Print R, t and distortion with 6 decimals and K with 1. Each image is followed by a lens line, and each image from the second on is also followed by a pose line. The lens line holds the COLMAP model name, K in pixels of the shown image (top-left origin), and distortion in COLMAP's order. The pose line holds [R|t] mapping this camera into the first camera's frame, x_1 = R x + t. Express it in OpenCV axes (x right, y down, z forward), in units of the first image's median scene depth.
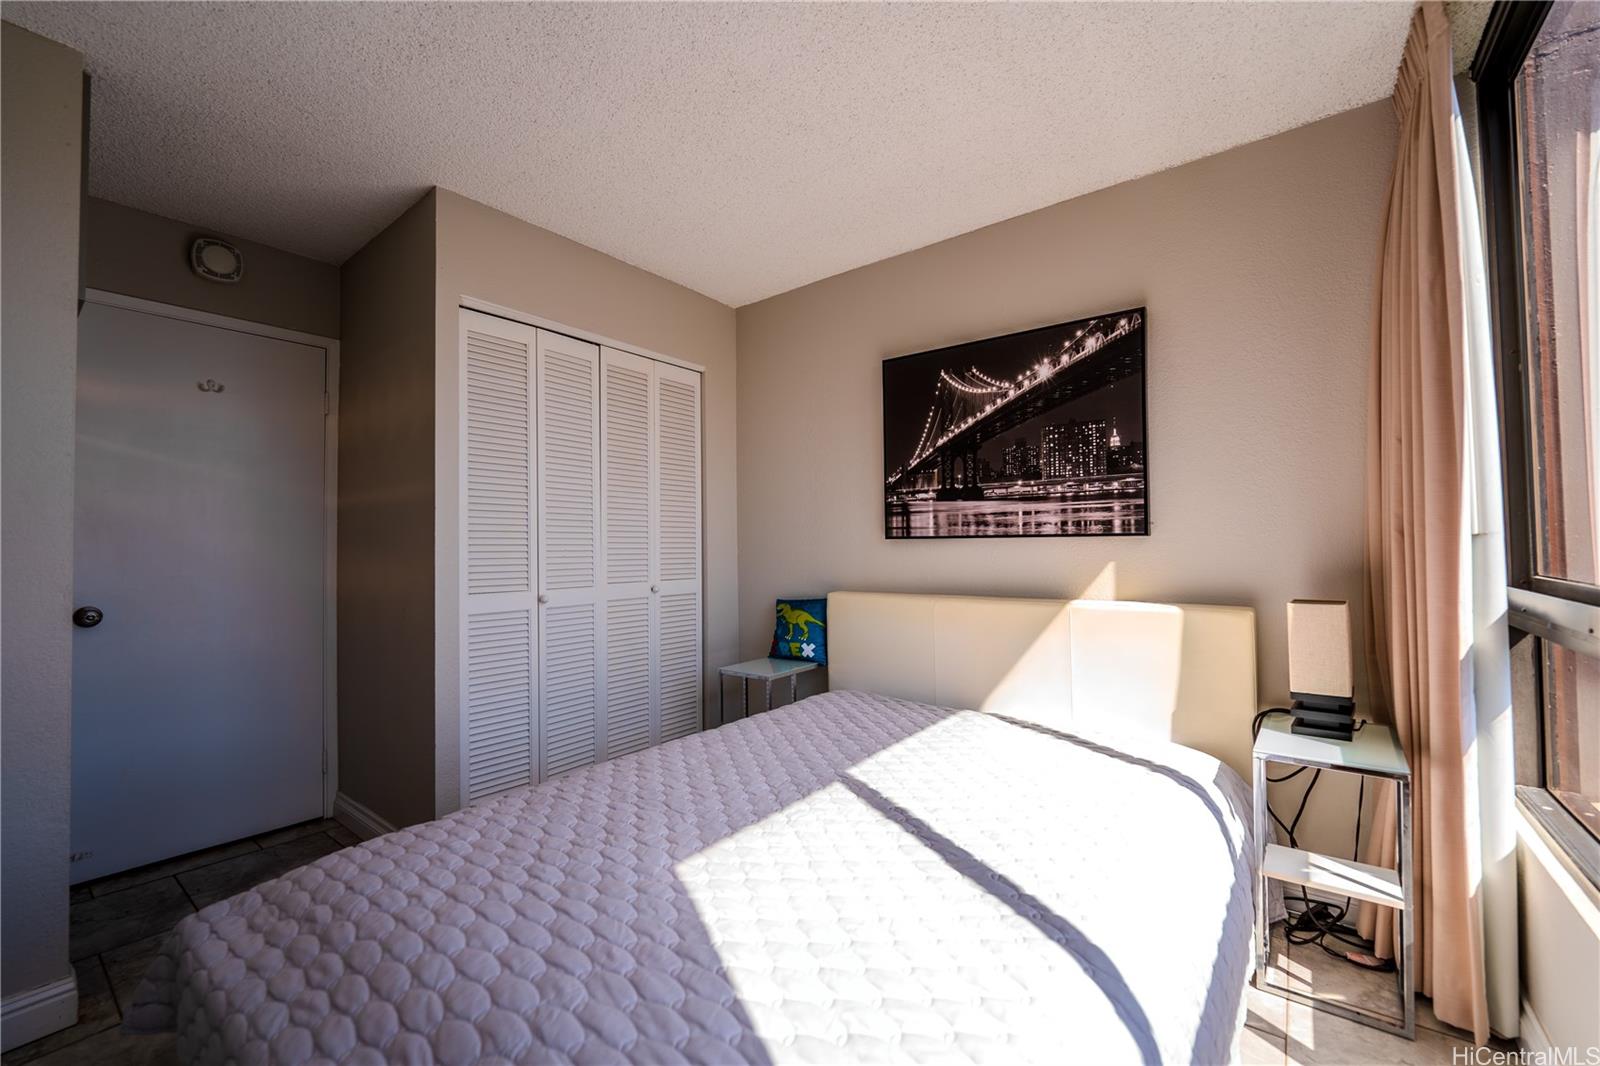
lens RADIAL K [[650.6, 0, 800.0], [0, 650.6, 533.0], [0, 0, 1]] dist [0.000473, 0.000022]
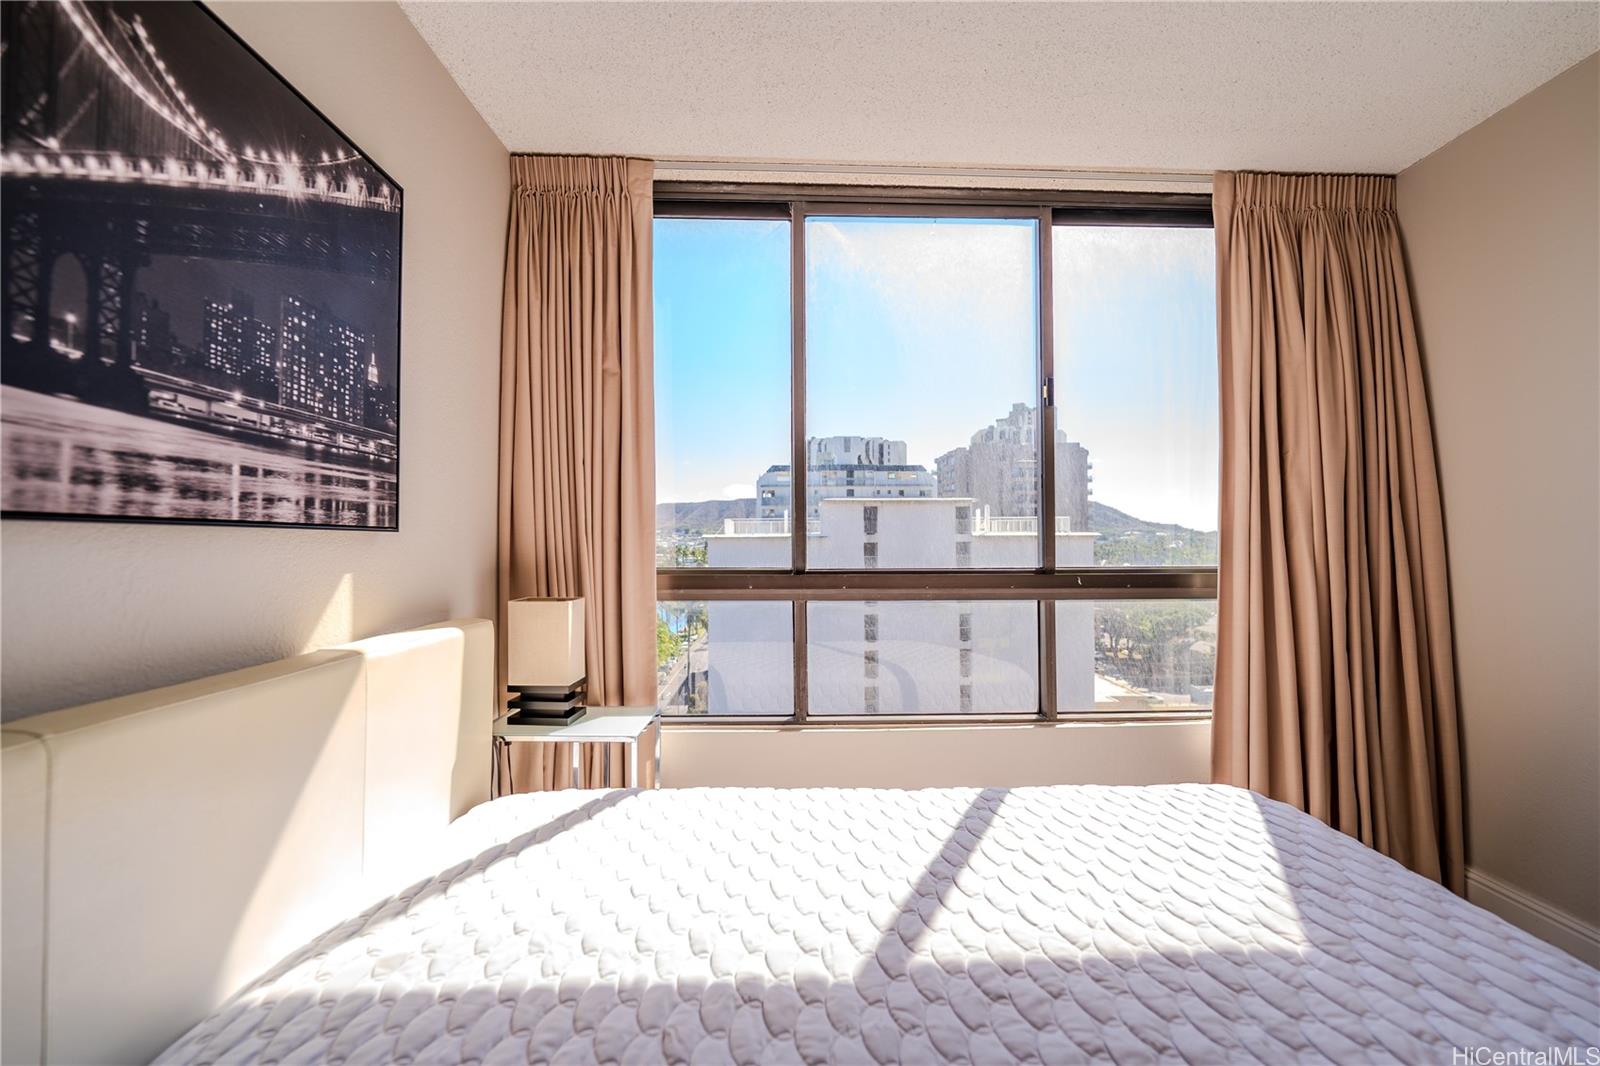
lens RADIAL K [[650.6, 0, 800.0], [0, 650.6, 533.0], [0, 0, 1]] dist [0.000473, 0.000022]
pose [[-0.616123, 0.027201, 0.787180, -0.216232], [0.001093, 0.999432, -0.033680, 0.025559], [-0.787649, -0.019891, -0.615802, 0.982581]]
